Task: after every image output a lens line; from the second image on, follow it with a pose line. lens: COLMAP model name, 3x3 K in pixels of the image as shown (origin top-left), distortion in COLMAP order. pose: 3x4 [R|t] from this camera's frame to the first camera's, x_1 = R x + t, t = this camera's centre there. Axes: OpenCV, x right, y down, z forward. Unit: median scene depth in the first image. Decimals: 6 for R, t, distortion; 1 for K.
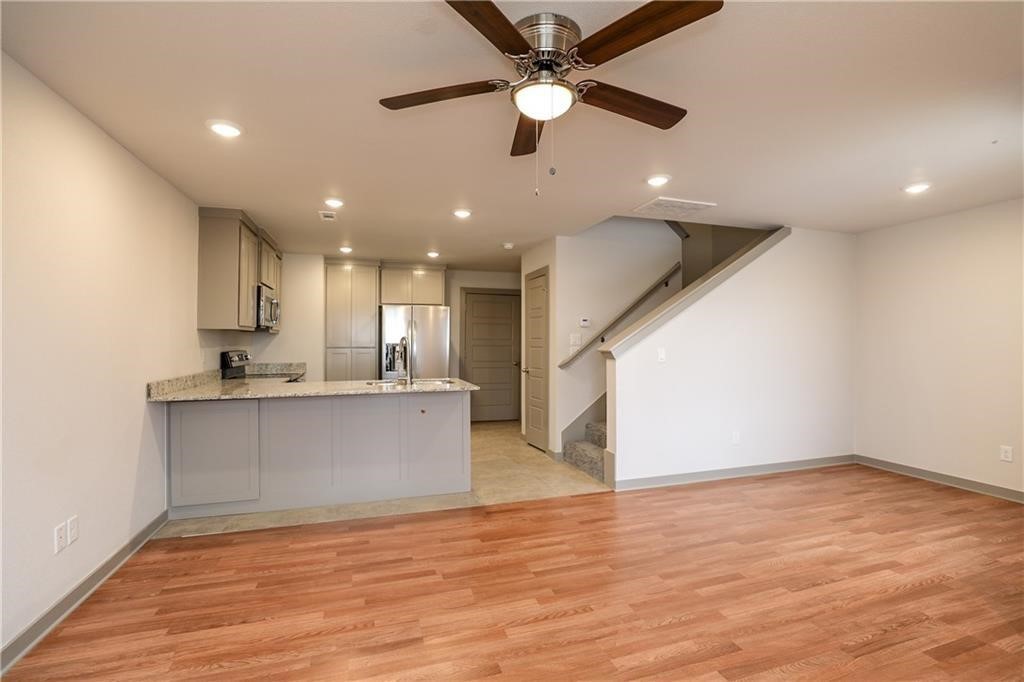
lens RADIAL K [[465.7, 0, 510.1], [0, 465.7, 339.9], [0, 0, 1]] dist [-0.037916, 0.008986]
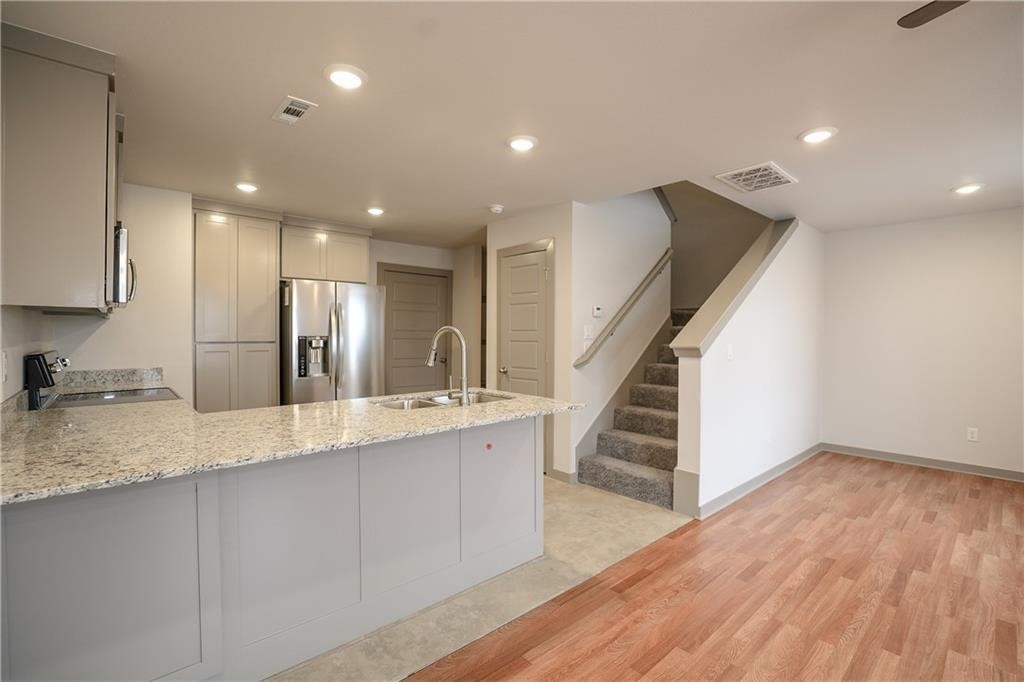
lens RADIAL K [[465.7, 0, 515.5], [0, 465.7, 342.1], [0, 0, 1]] dist [-0.037916, 0.008986]
pose [[0.914409, -0.003496, 0.404777, -0.348745], [-0.005915, 0.999741, 0.021997, -0.000404], [-0.404749, -0.022509, 0.914151, 0.352992]]
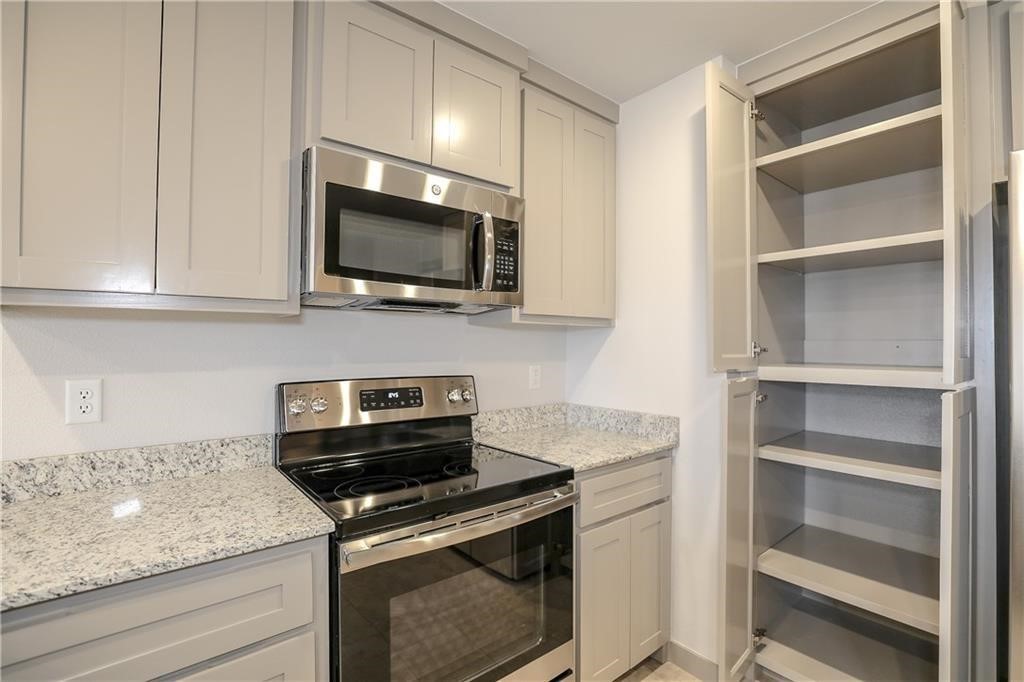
lens RADIAL K [[465.7, 0, 511.7], [0, 465.7, 343.7], [0, 0, 1]] dist [-0.037916, 0.008986]
pose [[0.373207, 0.000821, -0.927748, -0.259181], [0.000662, 0.999999, 0.001151, -0.001942], [0.927748, -0.001044, 0.373207, 1.052319]]
